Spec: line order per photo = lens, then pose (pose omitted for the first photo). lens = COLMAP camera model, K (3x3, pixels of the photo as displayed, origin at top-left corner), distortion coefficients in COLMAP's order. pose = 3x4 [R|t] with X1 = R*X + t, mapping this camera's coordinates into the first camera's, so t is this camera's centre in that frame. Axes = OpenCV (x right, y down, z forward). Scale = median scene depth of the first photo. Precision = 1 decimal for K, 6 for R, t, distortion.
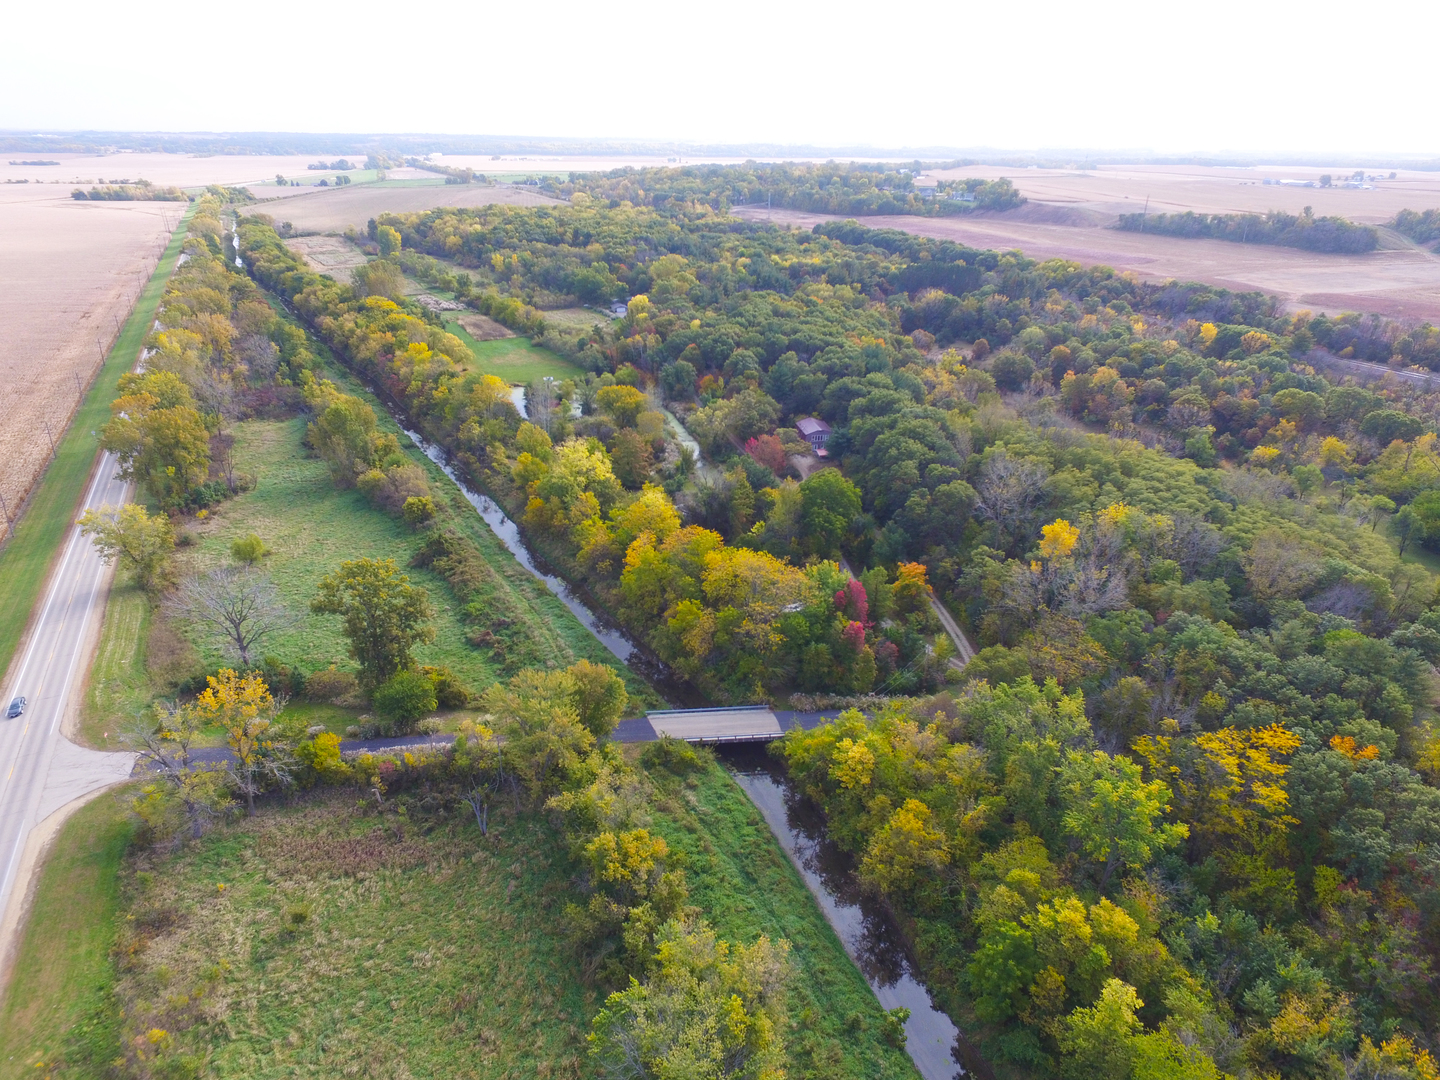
lens RADIAL K [[836.7, 0, 725.5], [0, 836.7, 541.4], [0, 0, 1]] dist [-0.010719, 0.011464]
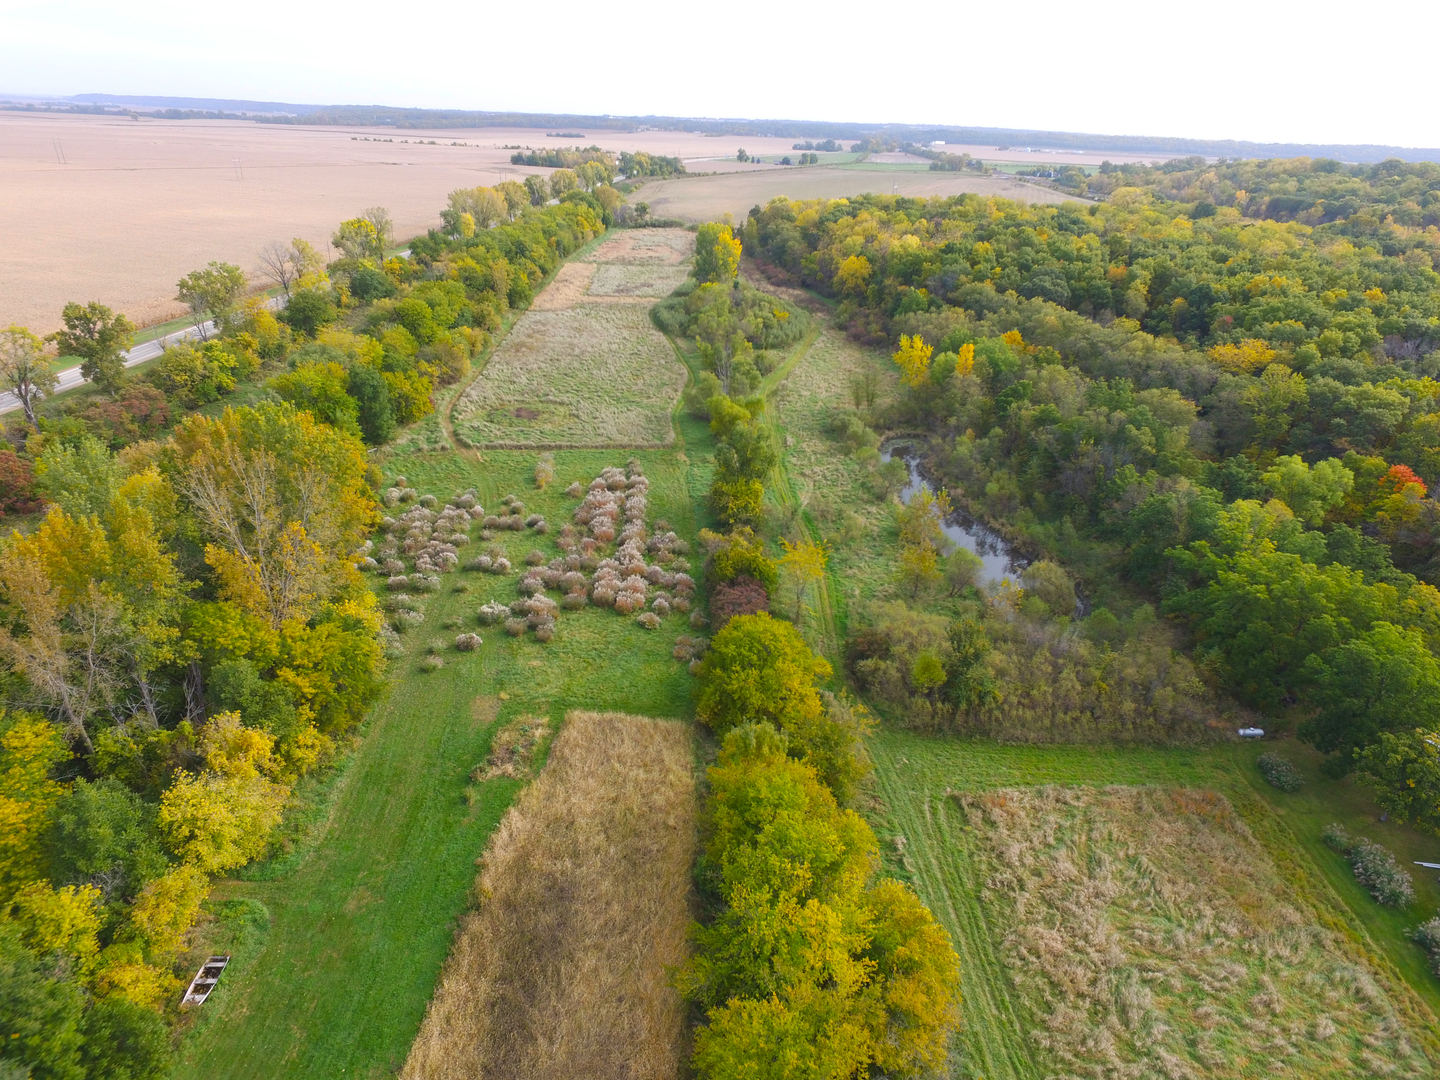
lens RADIAL K [[836.7, 0, 724.8], [0, 836.7, 535.6], [0, 0, 1]] dist [-0.010719, 0.011464]
pose [[0.856386, 0.245861, -0.454043, -0.142062], [-0.247015, 0.967282, 0.057873, -0.225506], [0.453416, 0.062594, 0.889098, 0.568347]]
